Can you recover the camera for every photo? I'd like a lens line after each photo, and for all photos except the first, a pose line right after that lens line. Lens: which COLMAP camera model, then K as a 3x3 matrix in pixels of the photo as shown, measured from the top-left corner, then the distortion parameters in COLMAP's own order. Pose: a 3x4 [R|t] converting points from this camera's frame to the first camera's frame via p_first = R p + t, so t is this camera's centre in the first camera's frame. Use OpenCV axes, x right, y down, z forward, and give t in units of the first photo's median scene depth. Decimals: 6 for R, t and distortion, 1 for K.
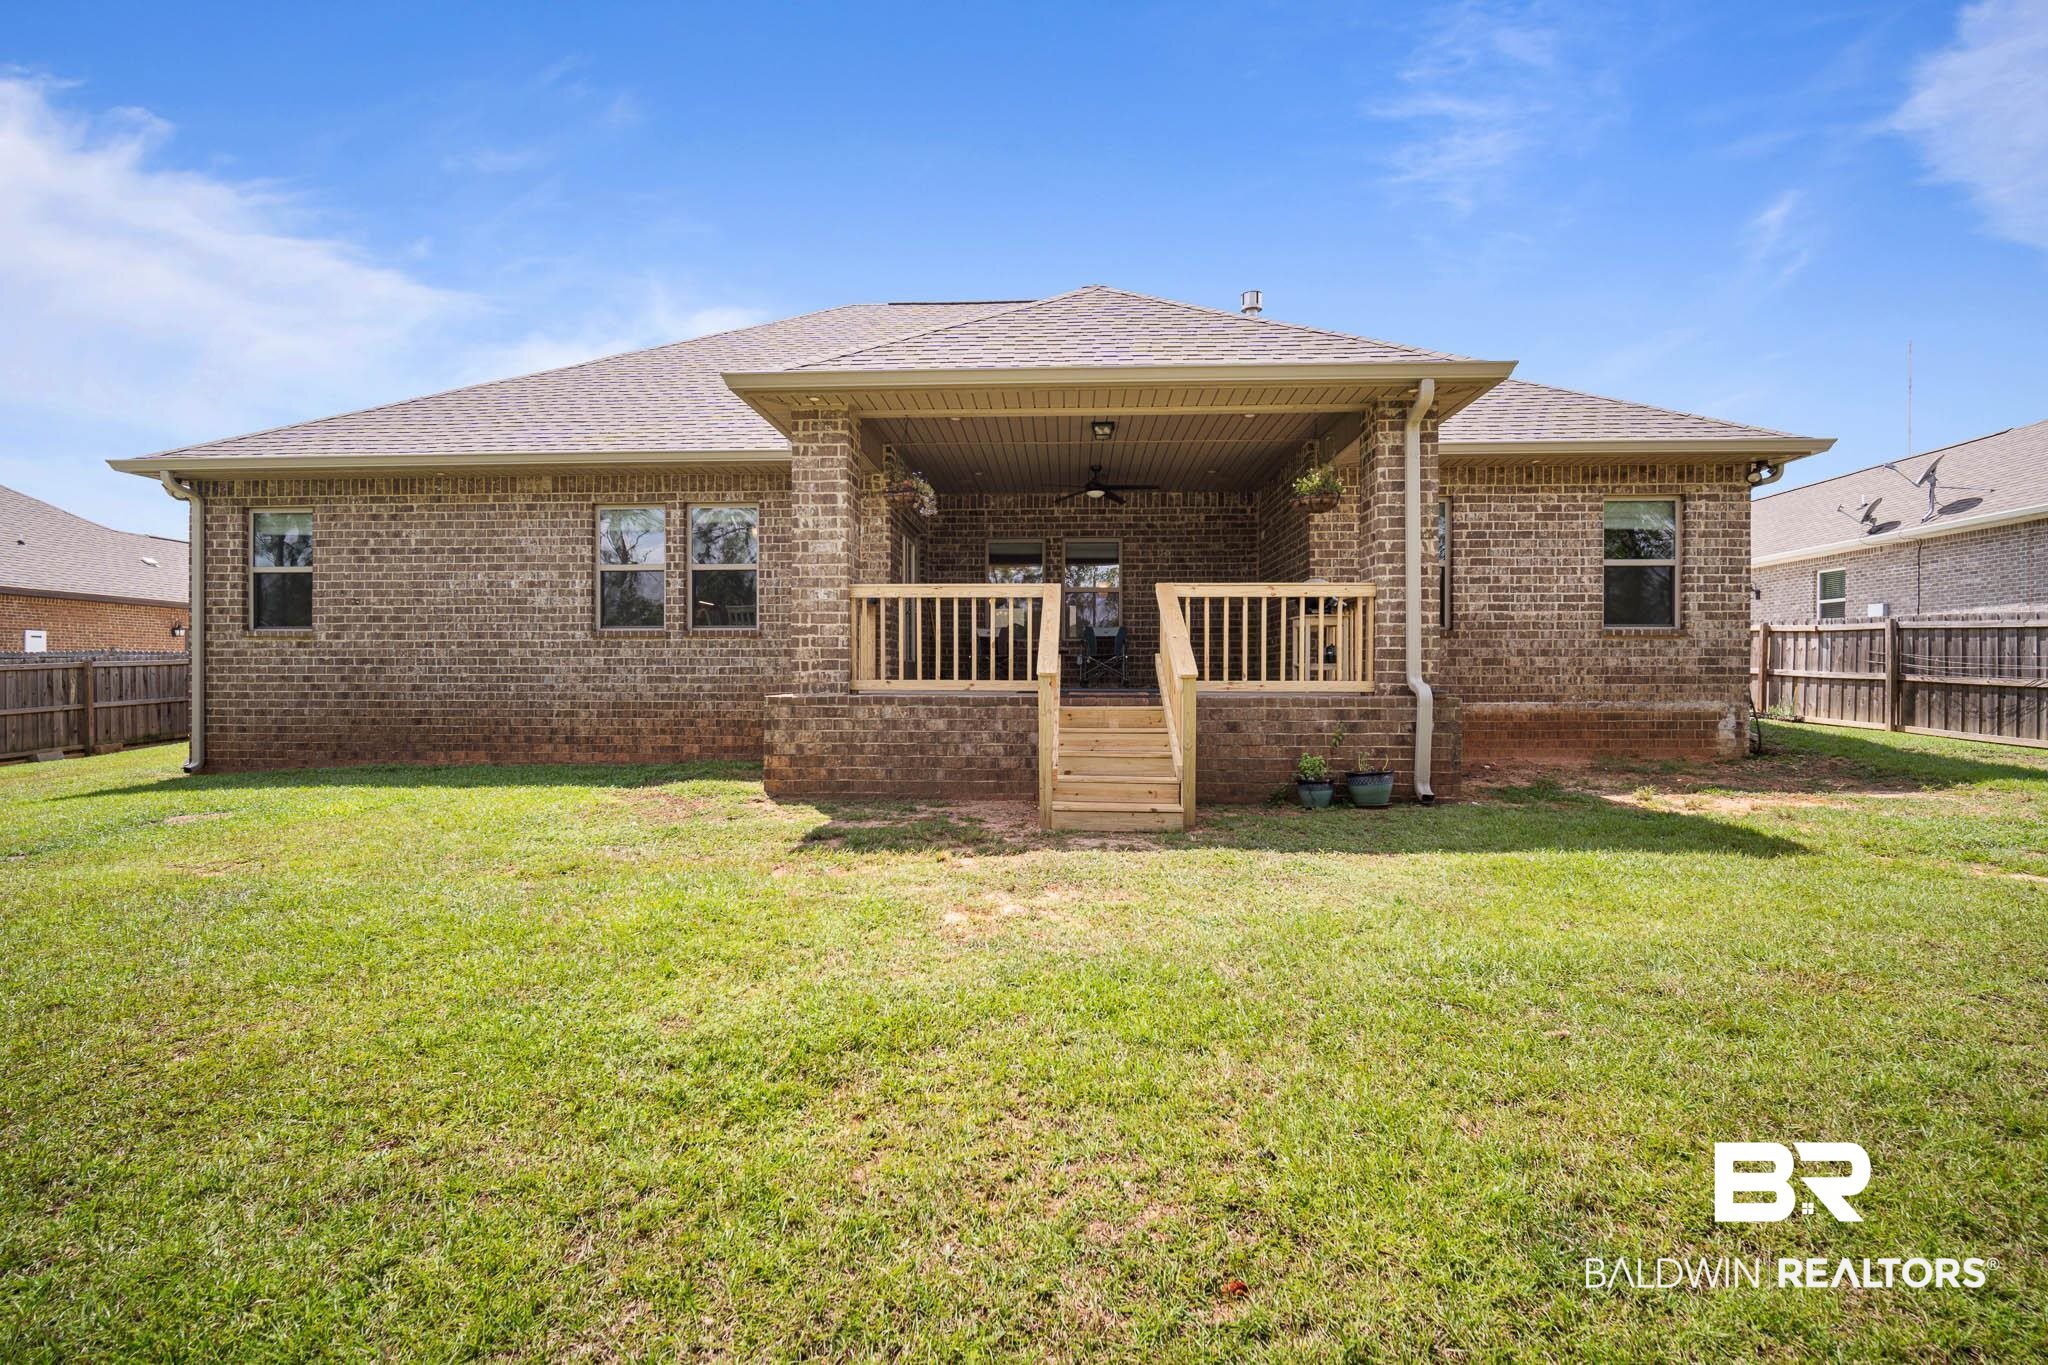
lens RADIAL K [[896.3, 0, 1022.9], [0, 896.3, 662.1], [0, 0, 1]] dist [-0.007536, 0.000478]
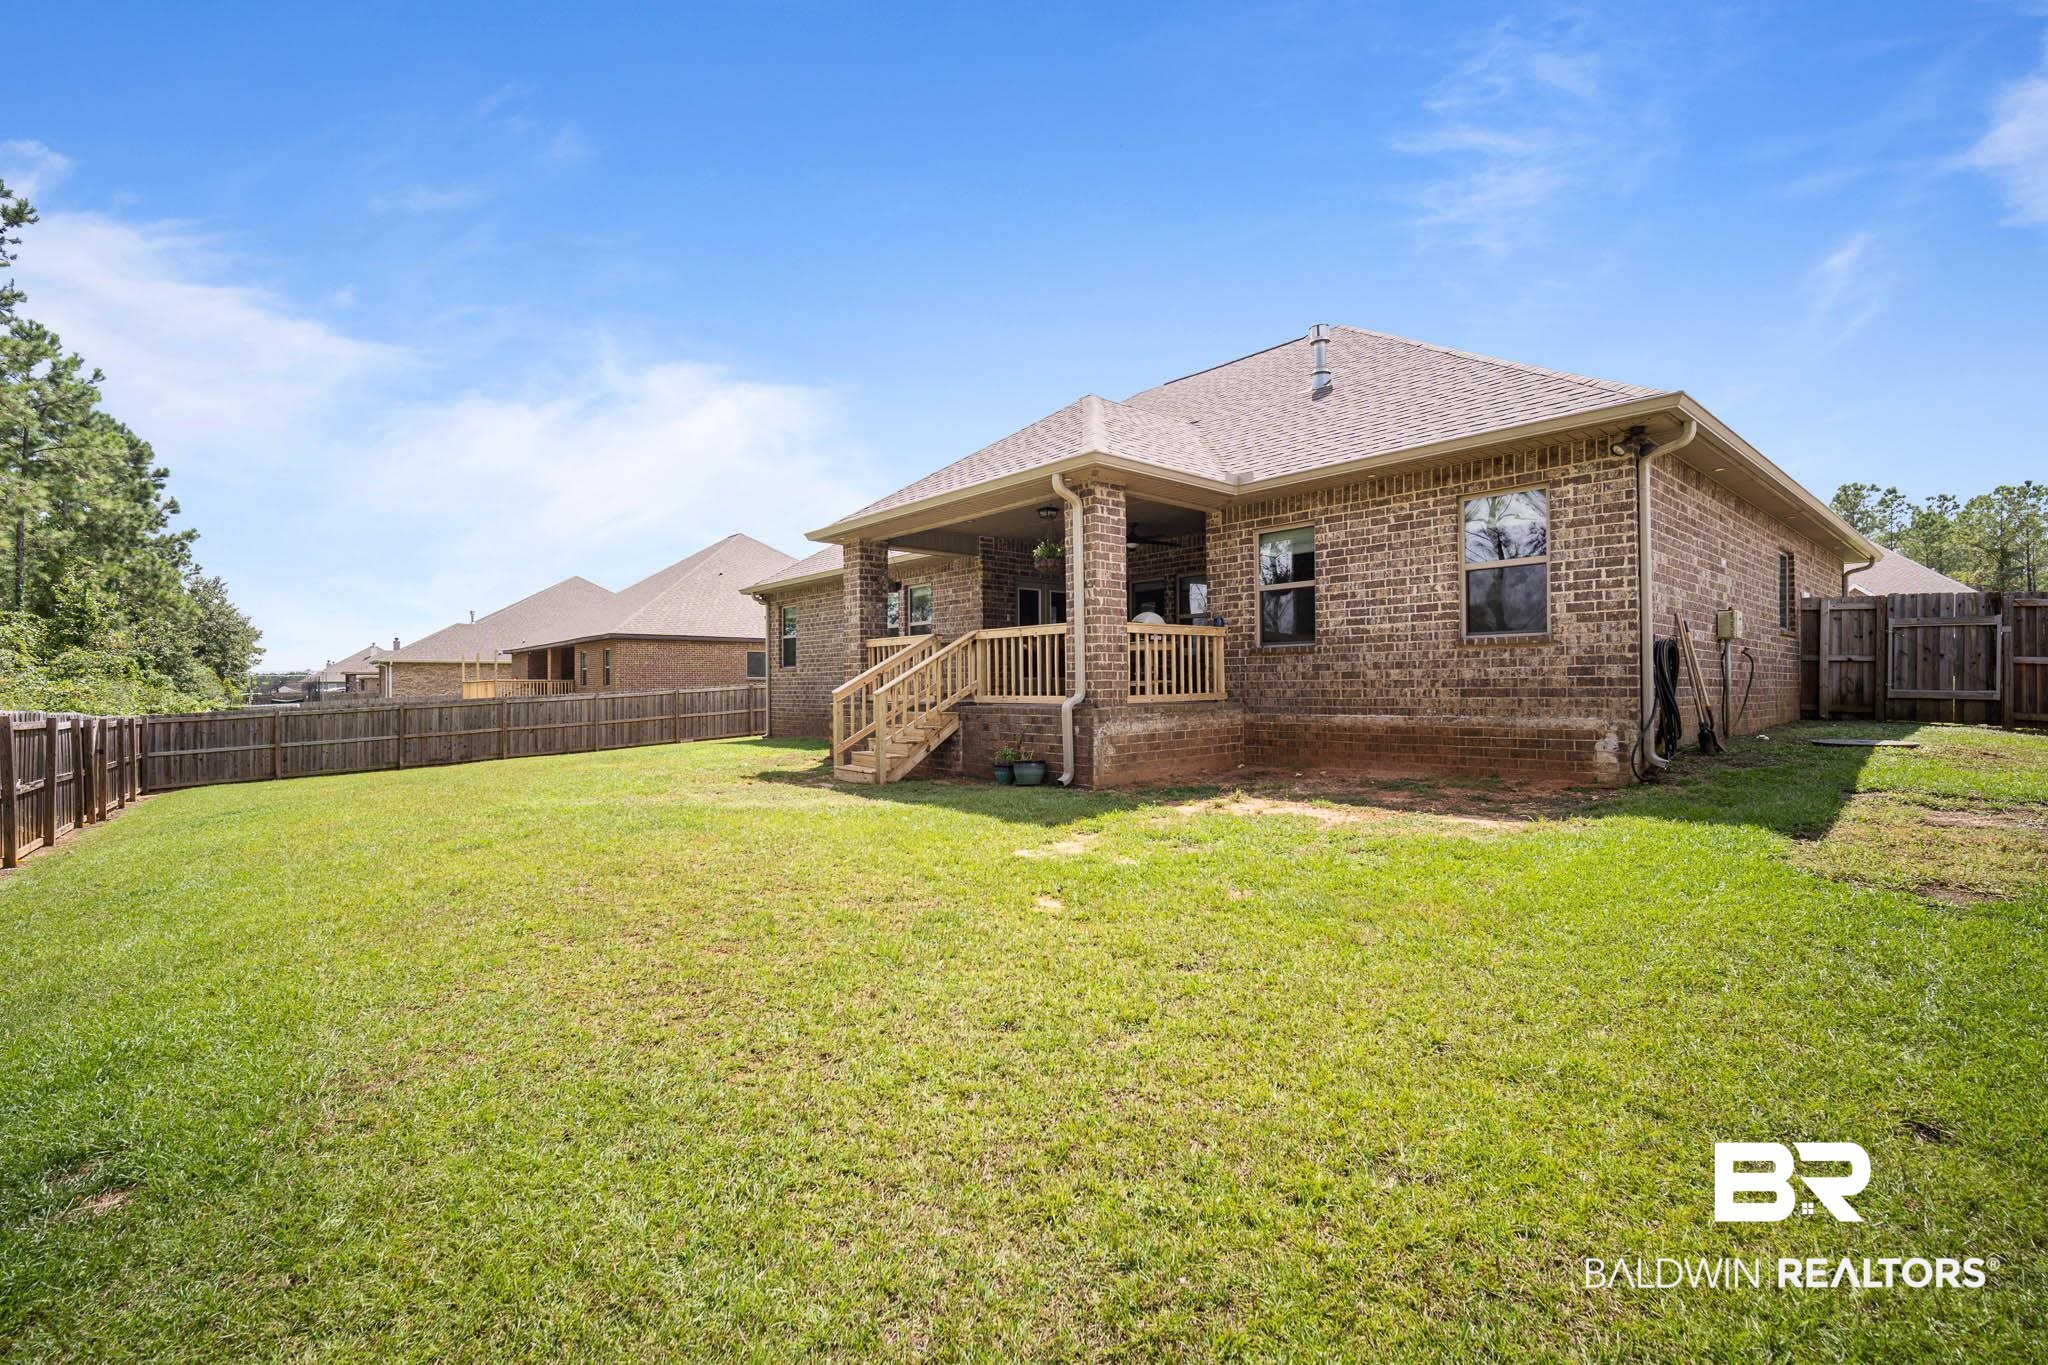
lens RADIAL K [[896.3, 0, 1022.9], [0, 896.3, 662.1], [0, 0, 1]] dist [-0.007536, 0.000478]
pose [[0.687534, -0.026187, -0.725679, 1.016768], [0.021709, 0.999644, -0.015505, -0.007681], [0.725827, -0.005093, 0.687858, 0.020063]]
